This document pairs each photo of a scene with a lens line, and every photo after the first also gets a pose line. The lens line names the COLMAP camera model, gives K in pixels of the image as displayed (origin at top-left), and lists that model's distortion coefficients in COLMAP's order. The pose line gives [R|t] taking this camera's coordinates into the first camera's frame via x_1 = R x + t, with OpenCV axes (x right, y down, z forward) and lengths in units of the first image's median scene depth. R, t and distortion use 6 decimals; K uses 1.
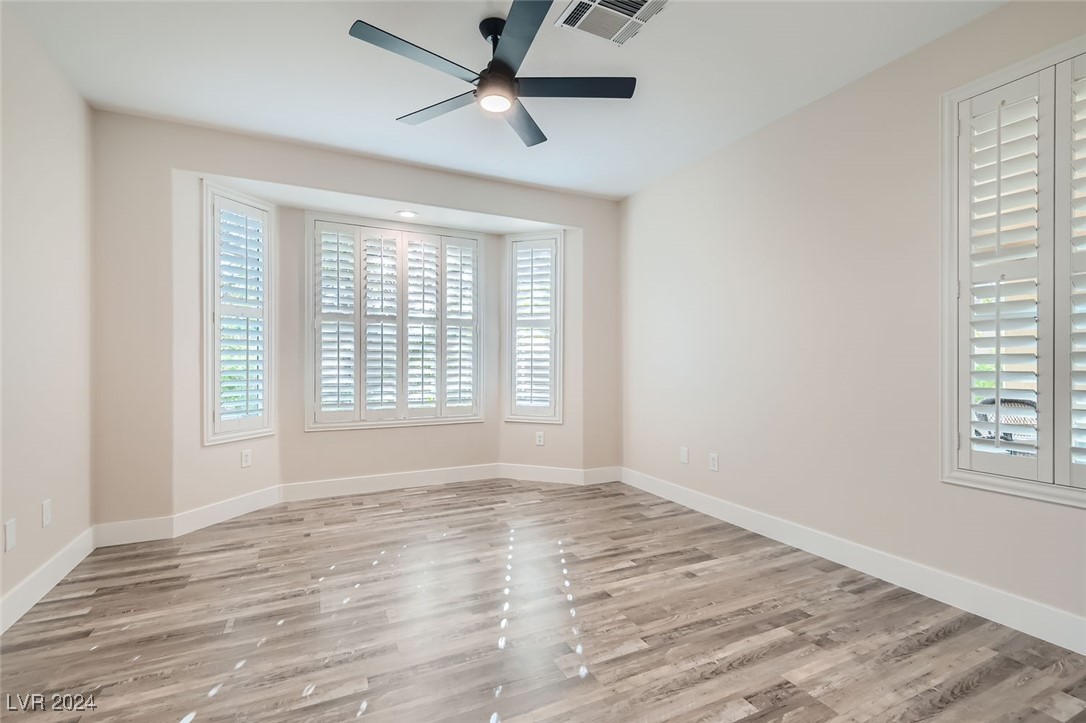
lens RADIAL K [[500.8, 0, 542.4], [0, 500.8, 363.3], [0, 0, 1]] dist [0.011682, -0.009513]
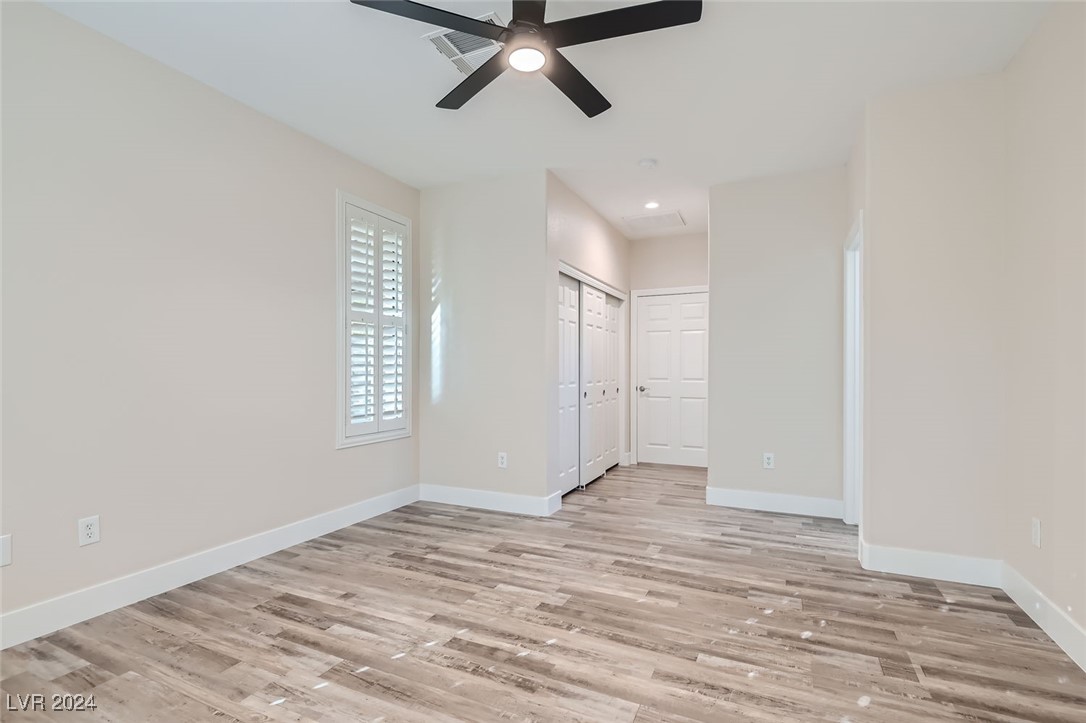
lens RADIAL K [[500.8, 0, 542.3], [0, 500.8, 364.7], [0, 0, 1]] dist [0.011682, -0.009513]
pose [[-0.624208, 0.003889, 0.781249, -0.782727], [-0.001463, 0.999980, -0.006147, -0.004689], [-0.781257, -0.004979, -0.624189, 1.530781]]
